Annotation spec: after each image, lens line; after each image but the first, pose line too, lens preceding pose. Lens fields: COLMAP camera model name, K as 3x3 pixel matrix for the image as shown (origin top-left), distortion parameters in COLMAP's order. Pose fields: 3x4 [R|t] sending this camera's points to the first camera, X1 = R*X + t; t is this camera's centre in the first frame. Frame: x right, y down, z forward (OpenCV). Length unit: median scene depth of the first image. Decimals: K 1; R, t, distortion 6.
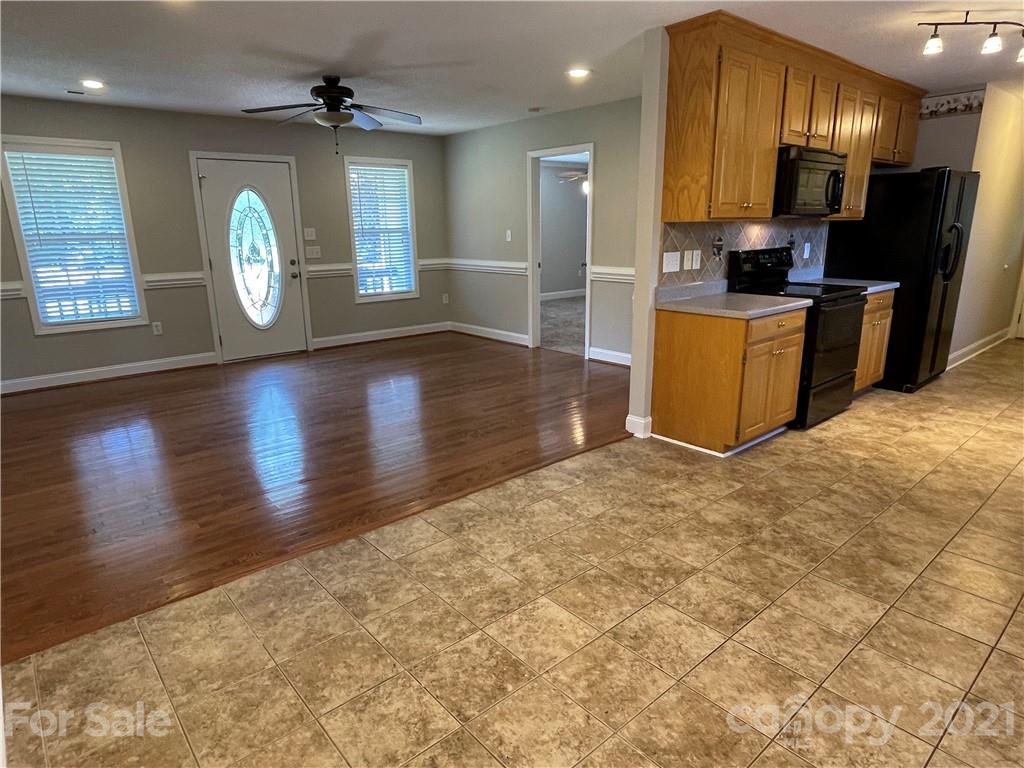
lens RADIAL K [[608.9, 0, 505.4], [0, 608.9, 389.9], [0, 0, 1]] dist [0.004824, -0.010397]
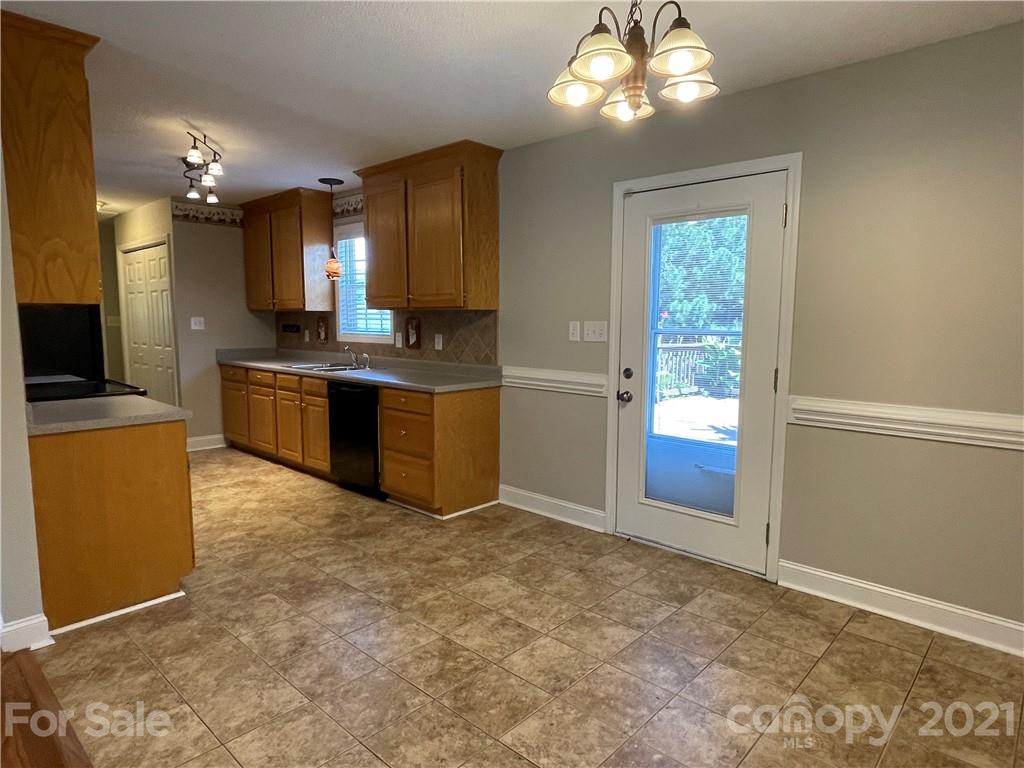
lens RADIAL K [[608.9, 0, 513.1], [0, 608.9, 390.3], [0, 0, 1]] dist [0.004824, -0.010397]
pose [[-0.116535, -0.107813, 0.987318, -0.503702], [0.256093, 0.957214, 0.134753, -0.159554], [-0.959602, 0.268549, -0.083939, 0.655075]]
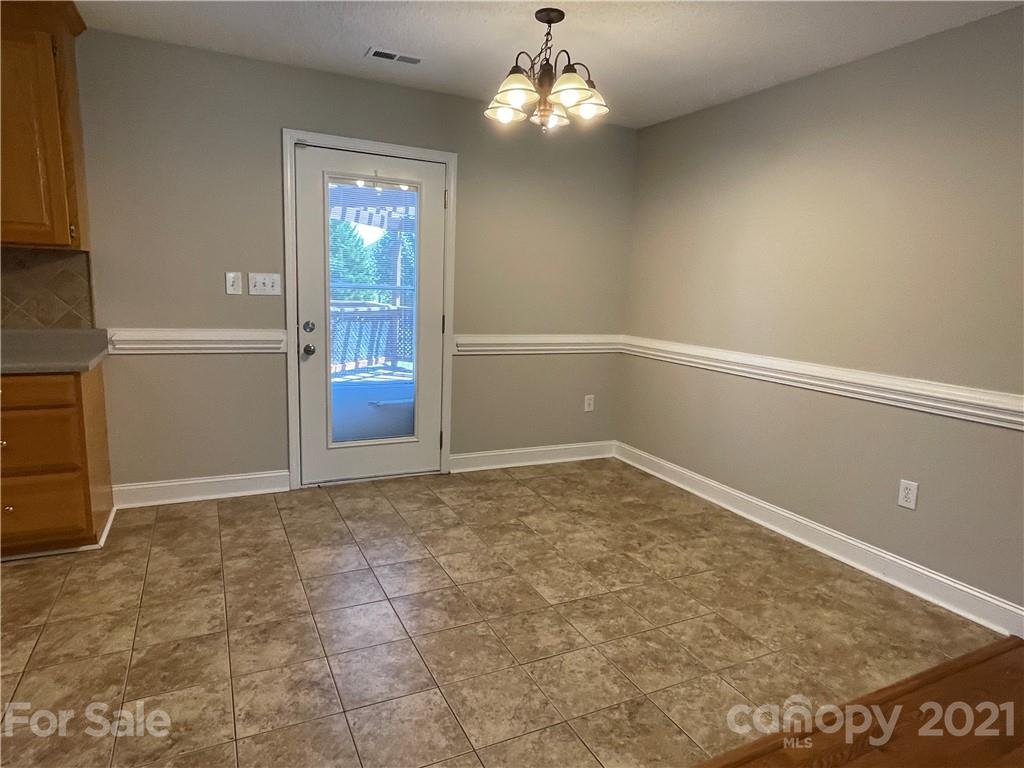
lens RADIAL K [[608.9, 0, 506.4], [0, 608.9, 389.1], [0, 0, 1]] dist [0.004824, -0.010397]
pose [[-0.968703, -0.069355, 0.238338, -0.065521], [0.036263, 0.910332, 0.412287, -0.329596], [-0.245561, 0.408026, -0.879326, 1.292289]]
